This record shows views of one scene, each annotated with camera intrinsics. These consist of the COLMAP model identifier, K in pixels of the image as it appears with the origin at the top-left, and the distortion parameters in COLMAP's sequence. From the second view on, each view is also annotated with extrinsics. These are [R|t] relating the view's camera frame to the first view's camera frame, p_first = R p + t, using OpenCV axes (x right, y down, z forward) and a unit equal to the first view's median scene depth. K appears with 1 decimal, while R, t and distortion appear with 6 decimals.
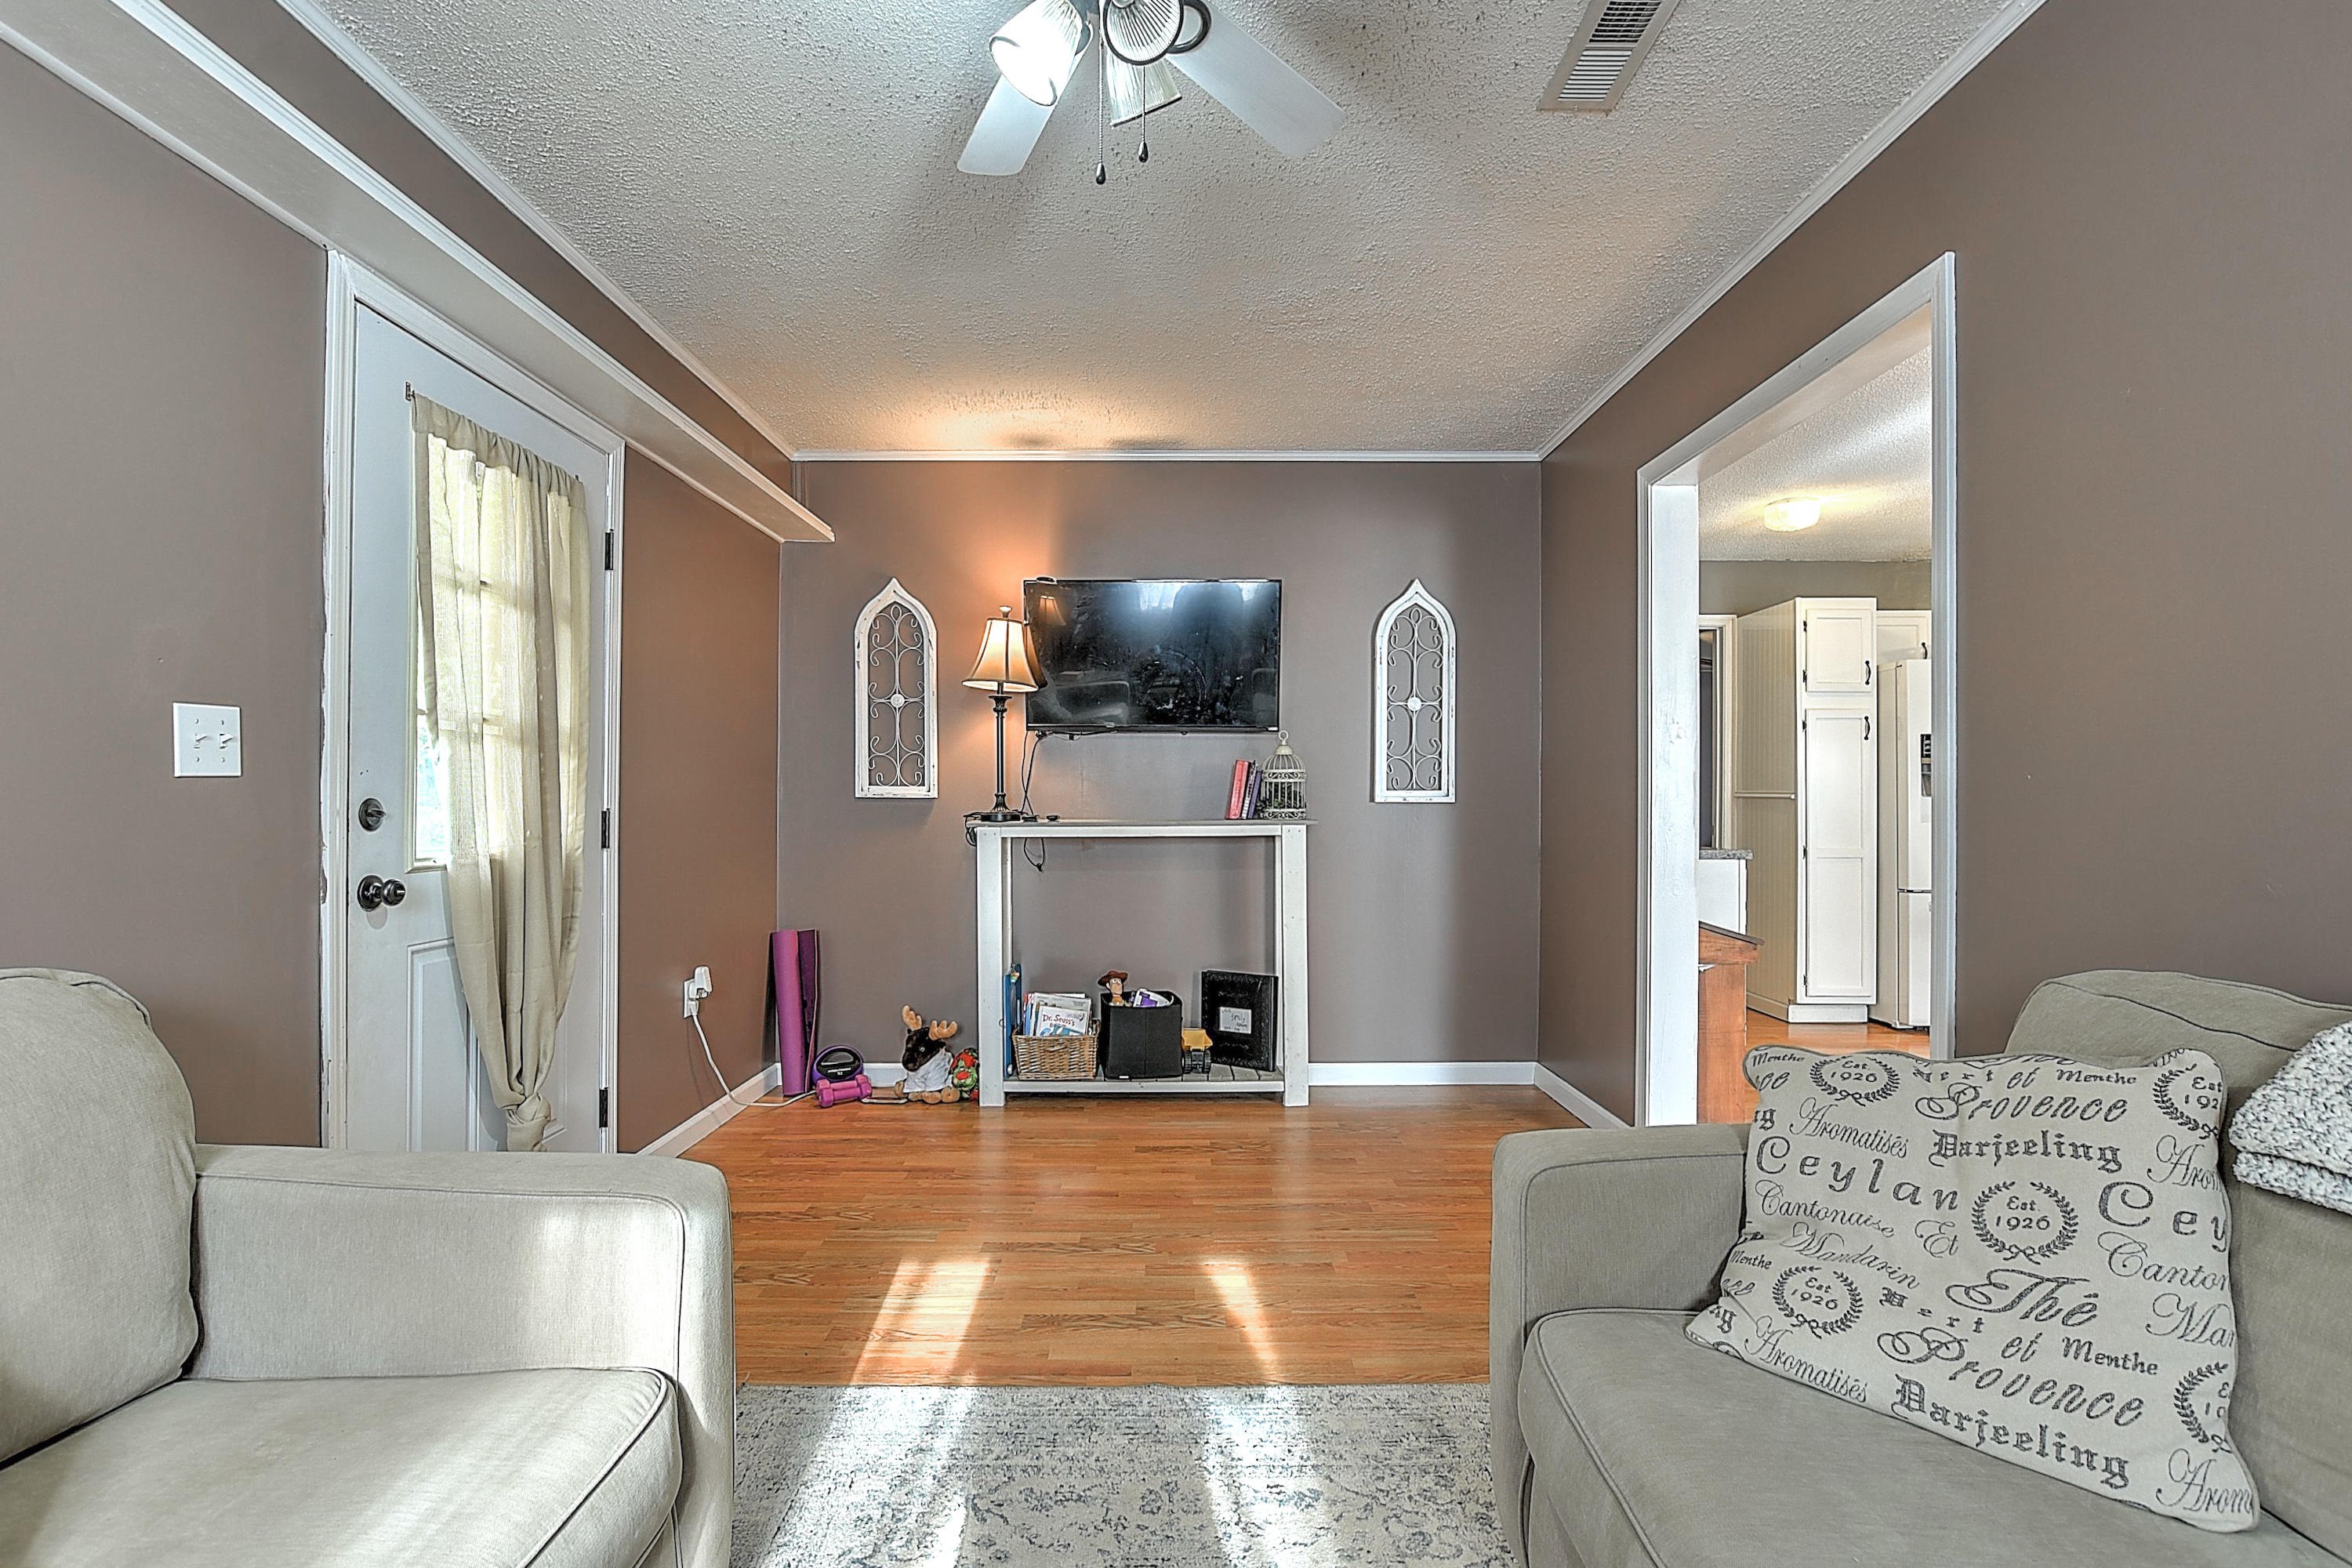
lens RADIAL K [[1080.2, 0, 1185.6], [0, 1080.2, 775.4], [0, 0, 1]] dist [-0.029090, 0.005096]
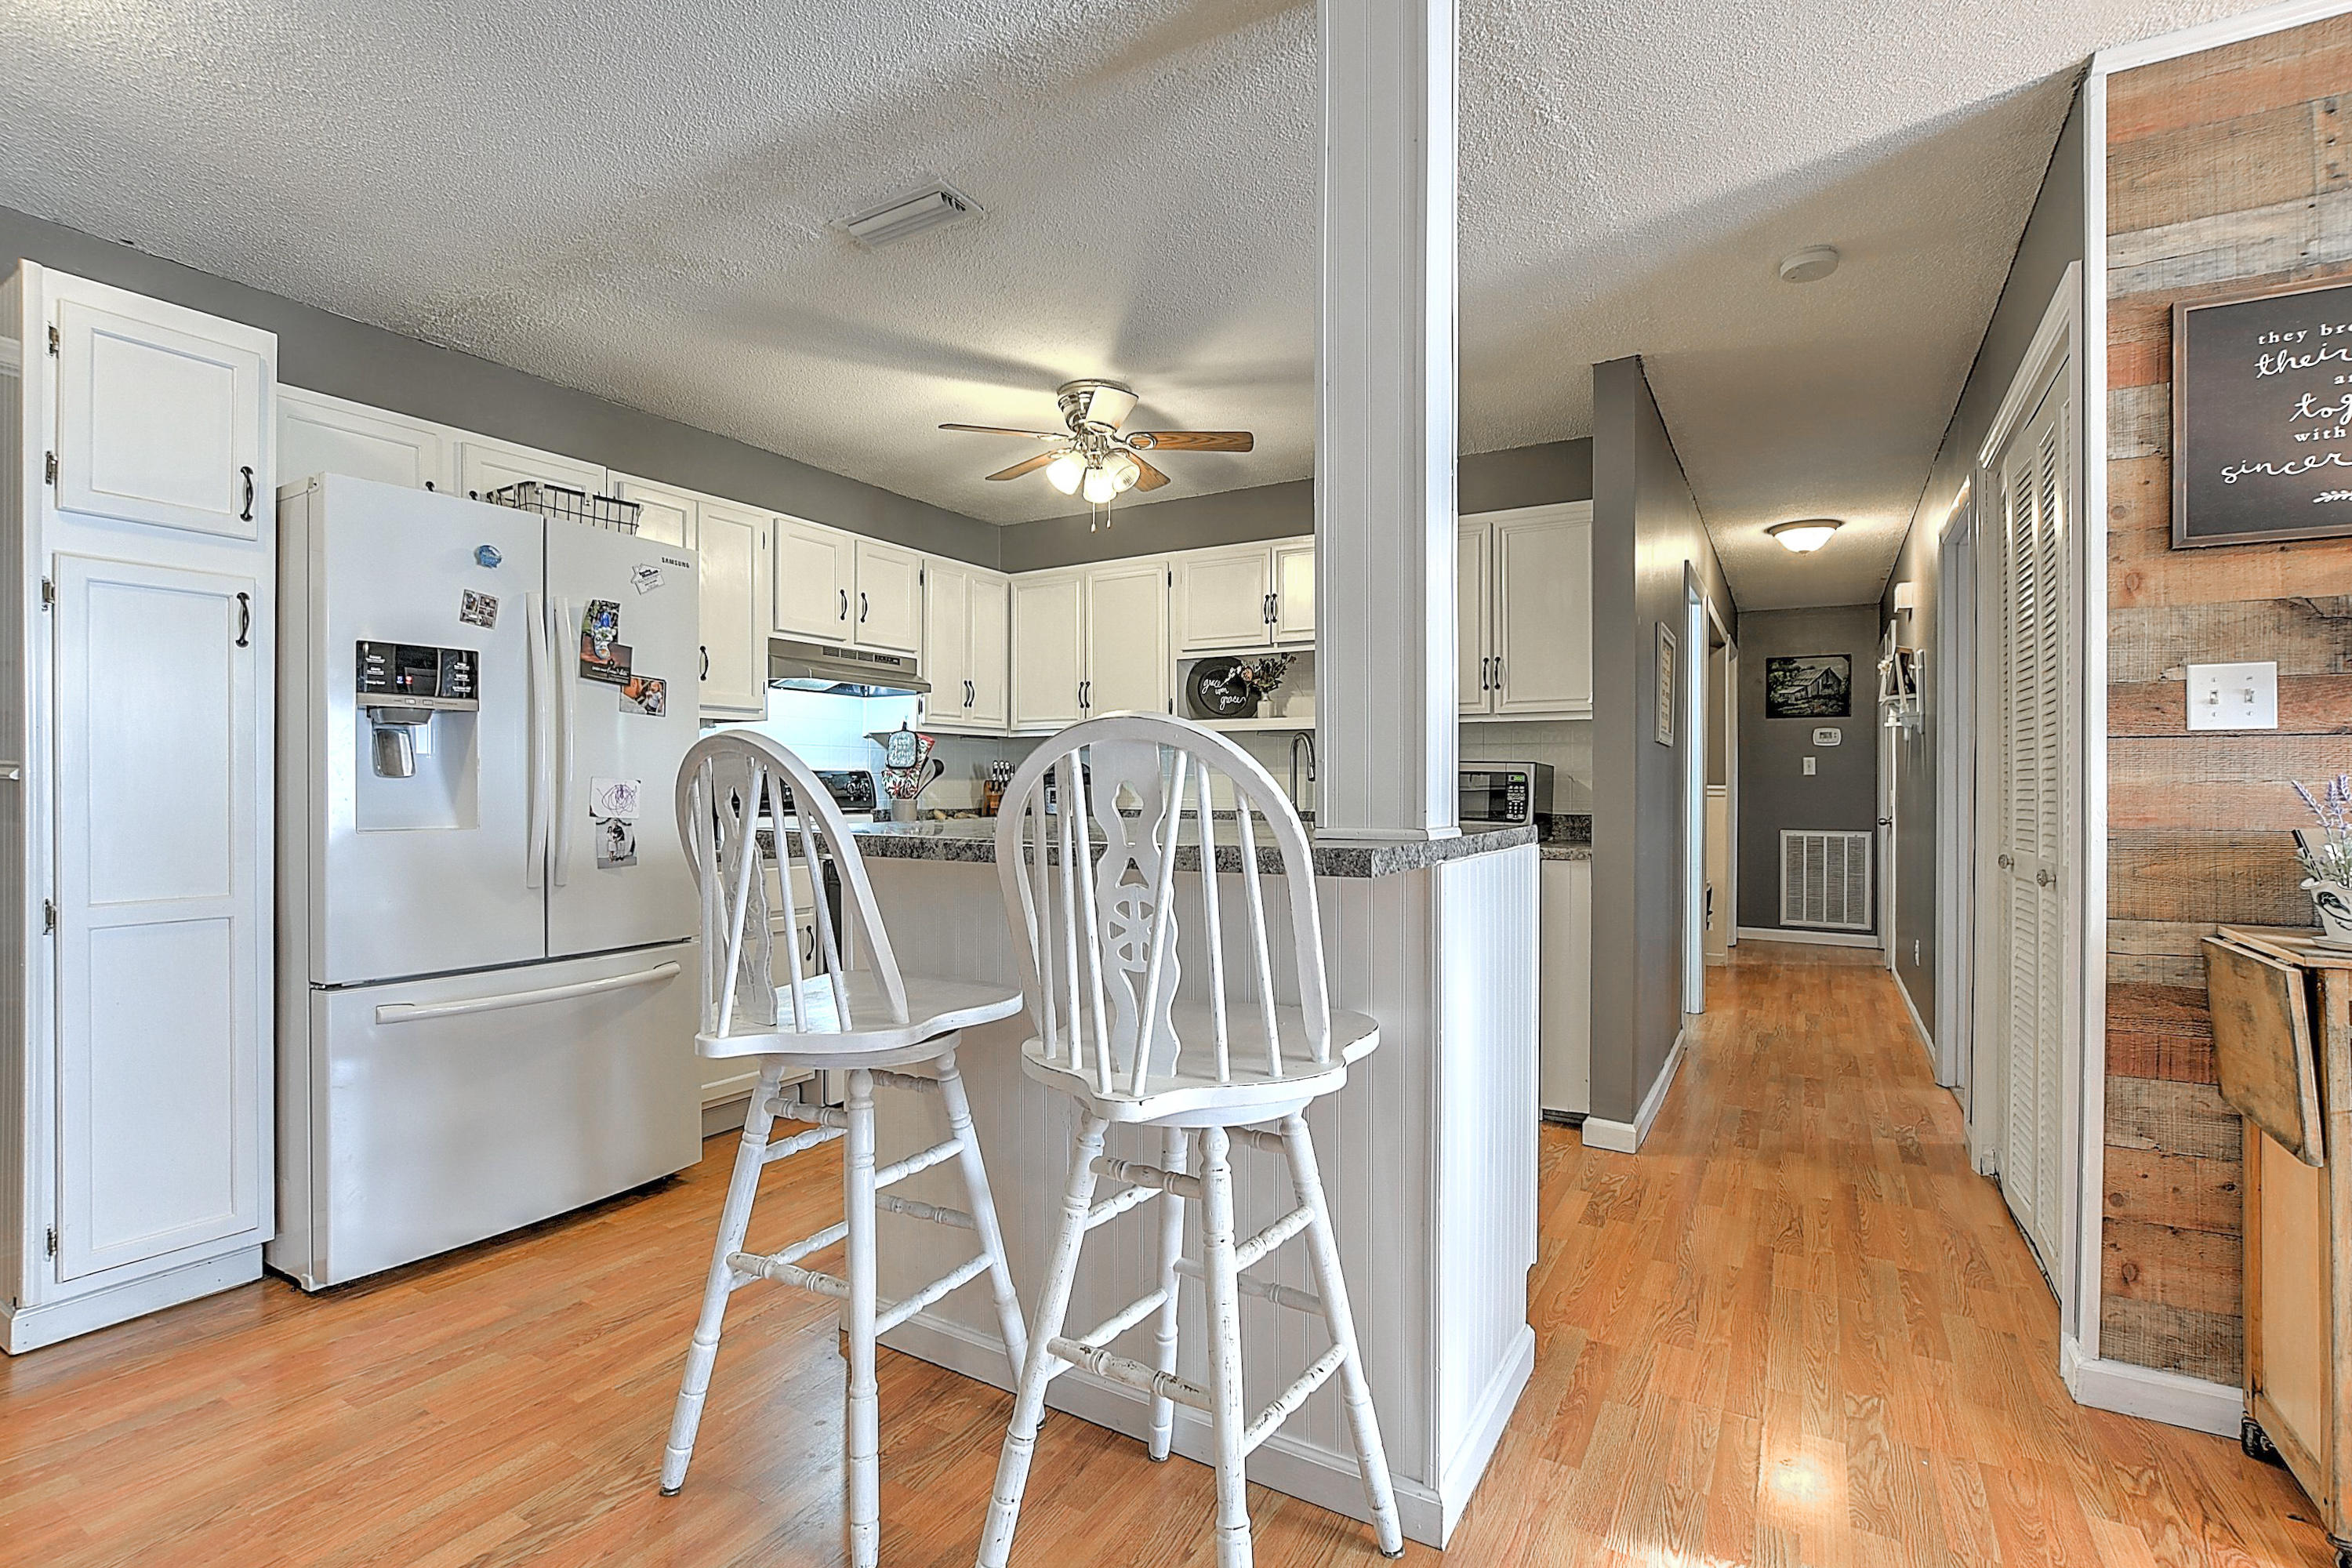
lens RADIAL K [[1080.2, 0, 1143.4], [0, 1080.2, 800.2], [0, 0, 1]] dist [-0.029090, 0.005096]
pose [[0.547706, -0.012537, 0.836577, 0.477416], [-0.008110, 0.999761, 0.020292, 0.017924], [-0.836631, -0.017899, 0.547474, 0.454247]]
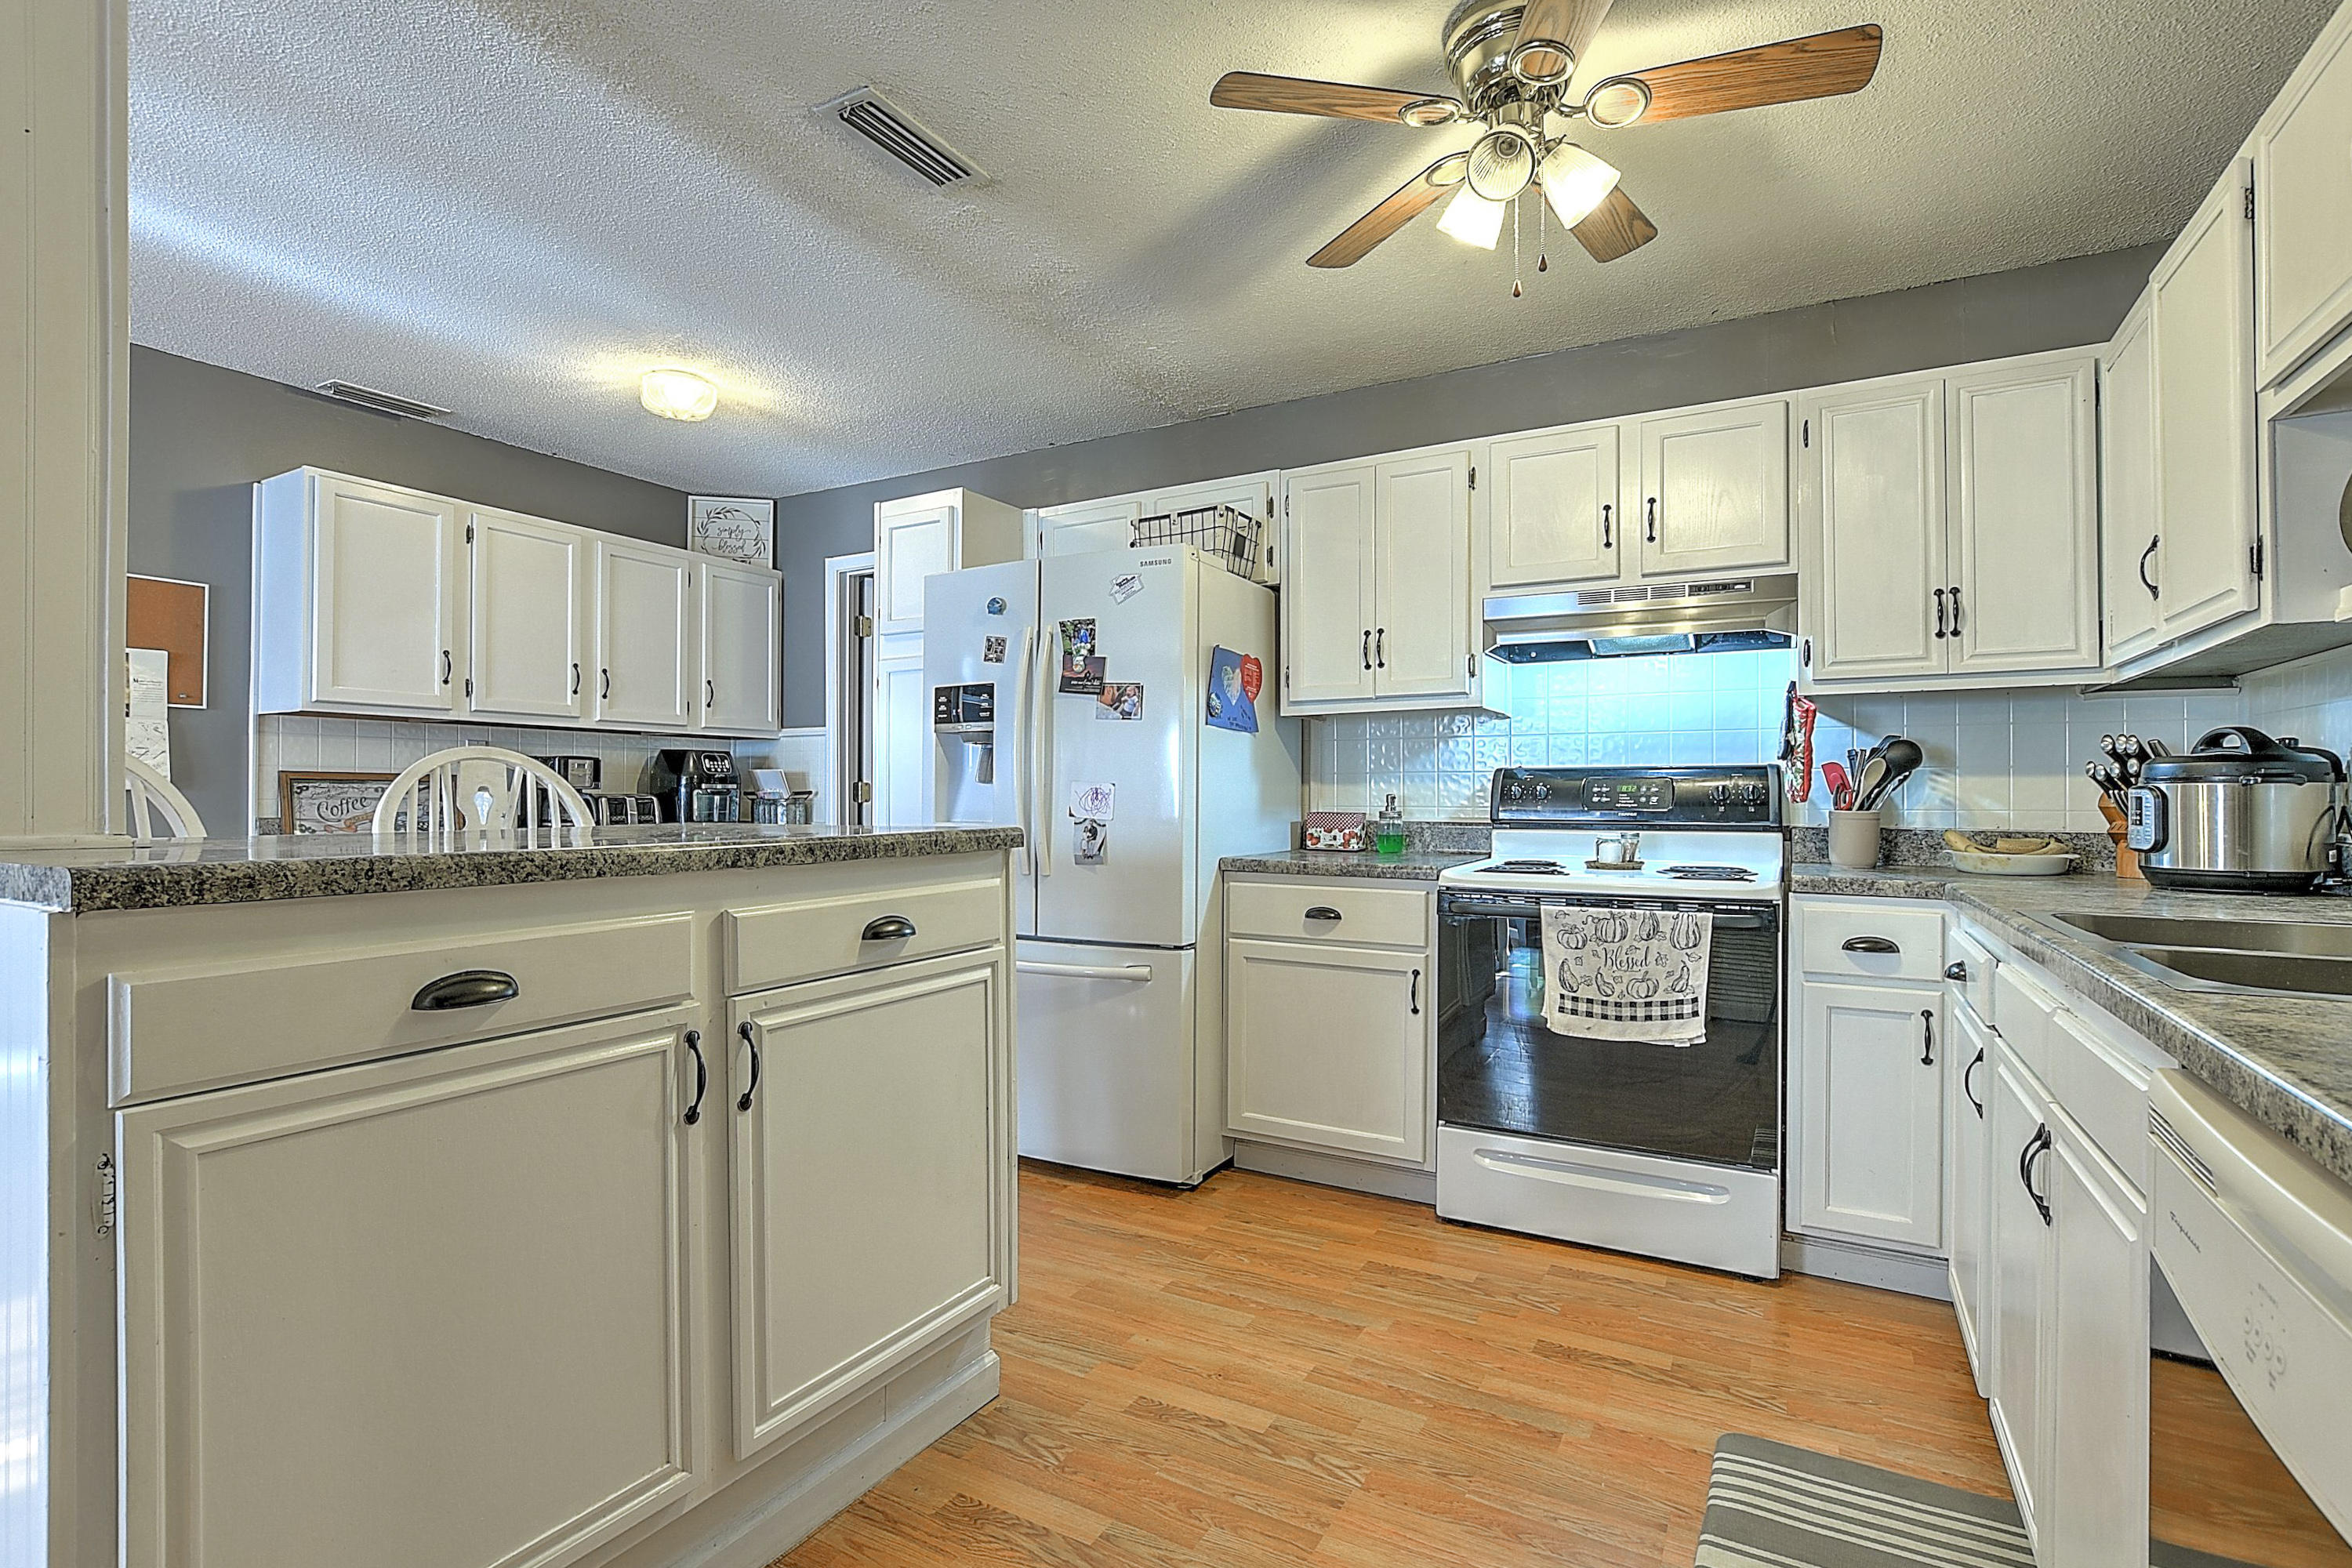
lens RADIAL K [[1080.2, 0, 1188.5], [0, 1080.2, 796.8], [0, 0, 1]] dist [-0.029090, 0.005096]
pose [[0.862335, -0.003184, -0.506329, 1.093515], [0.008950, 0.999920, 0.008956, 0.023169], [0.506260, -0.012254, 0.862294, 0.493201]]
